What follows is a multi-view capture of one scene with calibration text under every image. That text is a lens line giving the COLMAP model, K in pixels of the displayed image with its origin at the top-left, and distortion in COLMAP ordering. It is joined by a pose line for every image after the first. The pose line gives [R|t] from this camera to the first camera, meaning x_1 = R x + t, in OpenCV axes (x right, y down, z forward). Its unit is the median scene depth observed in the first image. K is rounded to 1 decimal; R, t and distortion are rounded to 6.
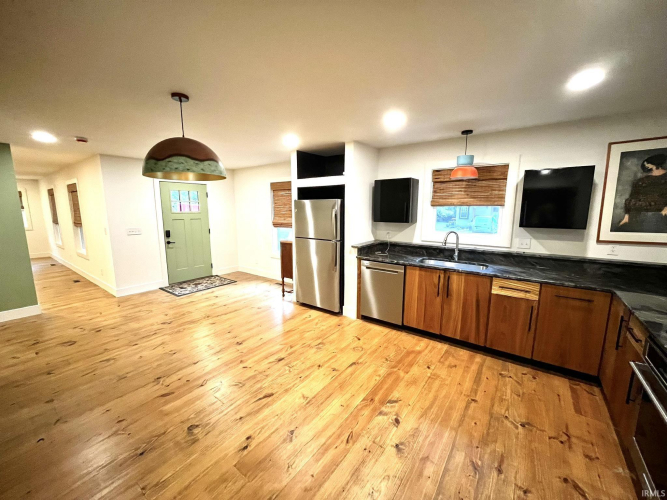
lens RADIAL K [[269.6, 0, 331.9], [0, 269.6, 250.2], [0, 0, 1]] dist [-0.001278, 0.000019]
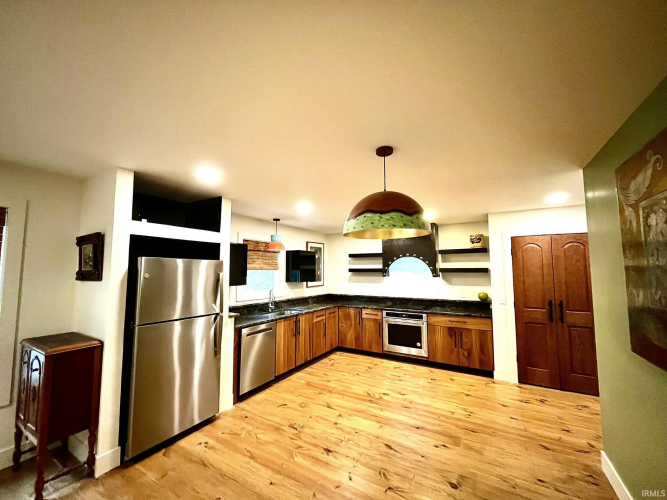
lens RADIAL K [[269.6, 0, 331.9], [0, 269.6, 250.2], [0, 0, 1]] dist [-0.001278, 0.000019]
pose [[-0.106698, 0.077445, 0.991271, -1.022516], [0.156565, 0.985833, -0.060167, -0.148297], [-0.981887, 0.148778, -0.117312, 0.953053]]
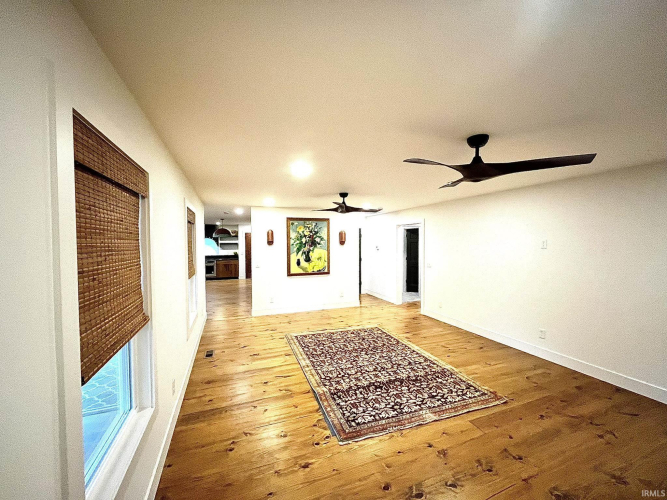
lens RADIAL K [[269.6, 0, 331.9], [0, 269.6, 250.2], [0, 0, 1]] dist [-0.001278, 0.000019]
pose [[-0.841310, -0.012285, 0.540414, -3.128251], [0.086914, 0.983660, 0.157668, -0.426371], [-0.533520, 0.179617, -0.826495, 2.646793]]
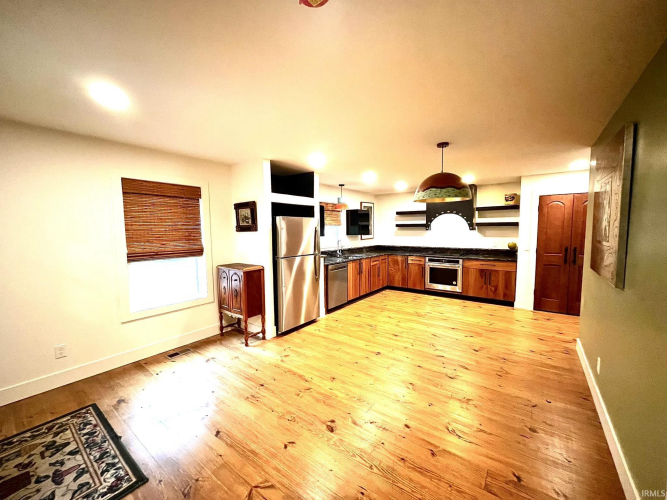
lens RADIAL K [[269.6, 0, 331.9], [0, 269.6, 250.2], [0, 0, 1]] dist [-0.001278, 0.000019]
pose [[0.003359, -0.078621, 0.996899, -1.443060], [0.165071, 0.983272, 0.076990, -0.164127], [-0.986276, 0.164300, 0.016281, 1.172918]]
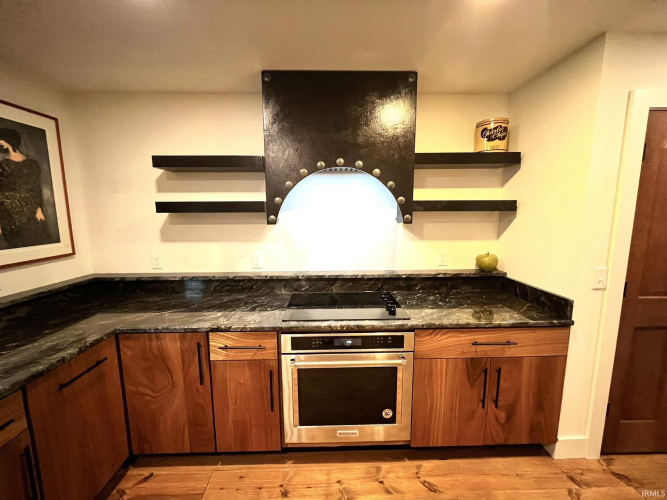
lens RADIAL K [[269.6, 0, 331.9], [0, 269.6, 250.2], [0, 0, 1]] dist [-0.001278, 0.000019]
pose [[-0.614347, -0.100256, 0.782640, 0.153688], [0.132016, 0.964852, 0.227226, -0.094584], [-0.777913, 0.242917, -0.579519, 0.695147]]
